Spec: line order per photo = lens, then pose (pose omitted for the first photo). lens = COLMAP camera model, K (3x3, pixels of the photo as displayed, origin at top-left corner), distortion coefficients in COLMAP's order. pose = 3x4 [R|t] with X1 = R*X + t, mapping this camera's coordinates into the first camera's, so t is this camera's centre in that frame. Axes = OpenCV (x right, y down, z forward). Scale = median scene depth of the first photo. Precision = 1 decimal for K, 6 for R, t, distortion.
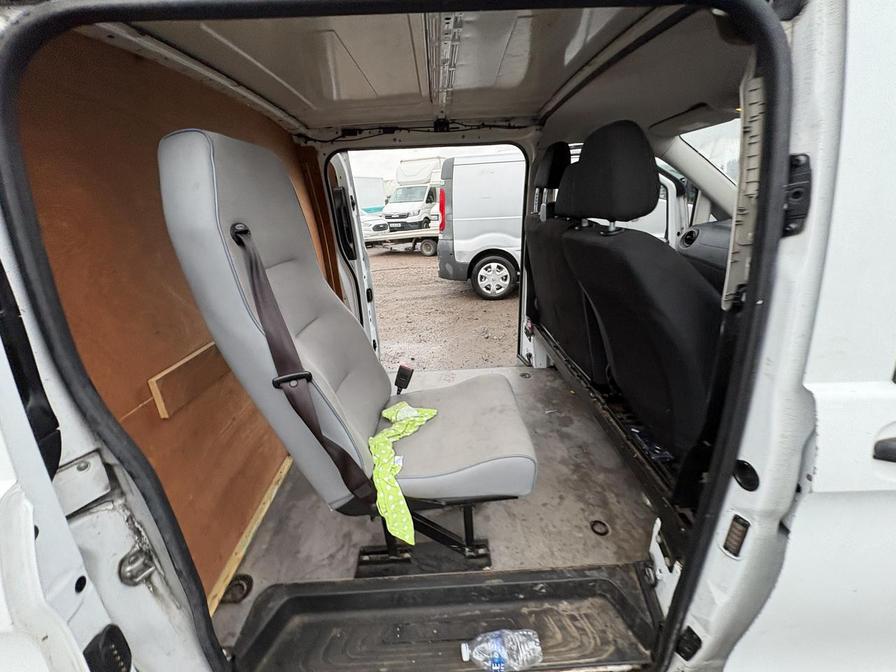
lens RADIAL K [[360.6, 0, 447.3], [0, 360.6, 338.2], [0, 0, 1]] dist [-0.005042, 0.001337]
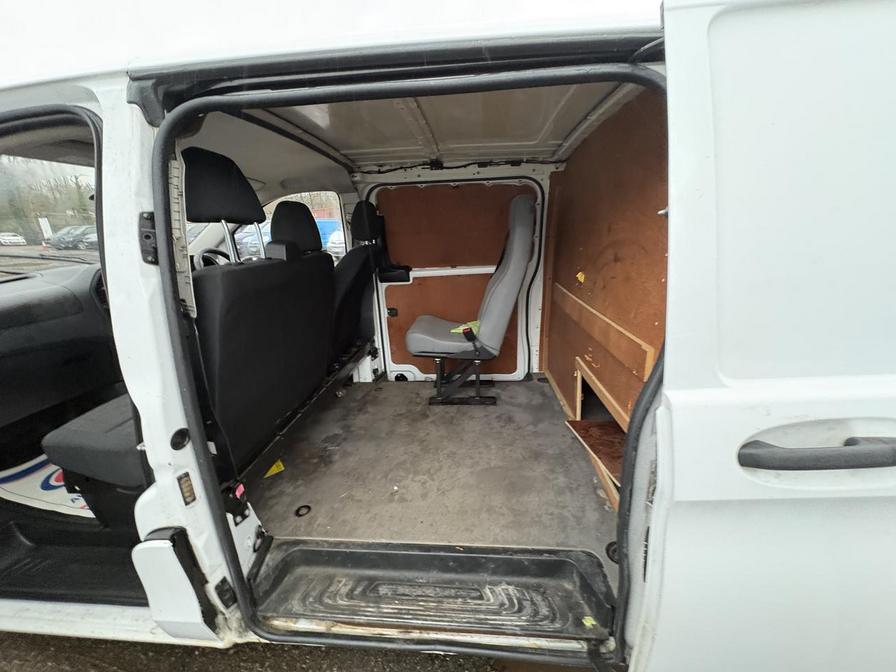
lens RADIAL K [[360.6, 0, 448.2], [0, 360.6, 338.9], [0, 0, 1]] dist [-0.005042, 0.001337]
pose [[-0.991752, 0.045688, 0.119749, -0.160097], [0.109758, 0.785208, 0.609427, -0.634393], [-0.066185, 0.617544, -0.783747, 1.694669]]
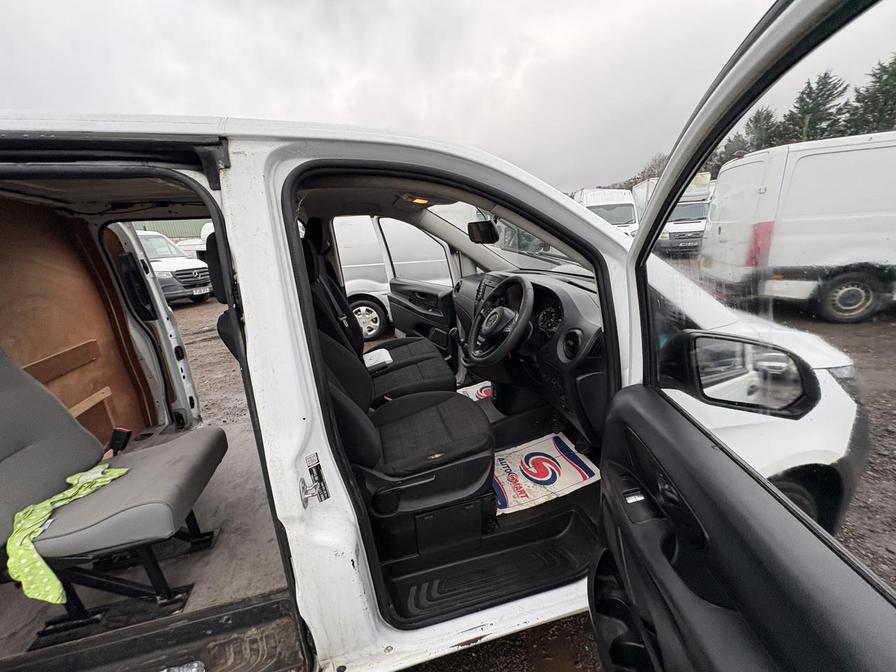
lens RADIAL K [[360.6, 0, 451.1], [0, 360.6, 336.6], [0, 0, 1]] dist [-0.005042, 0.001337]
pose [[0.975971, -0.066251, 0.207586, 0.491375], [0.086993, 0.991911, -0.092433, -0.008784], [-0.199783, 0.108271, 0.973840, -0.205021]]
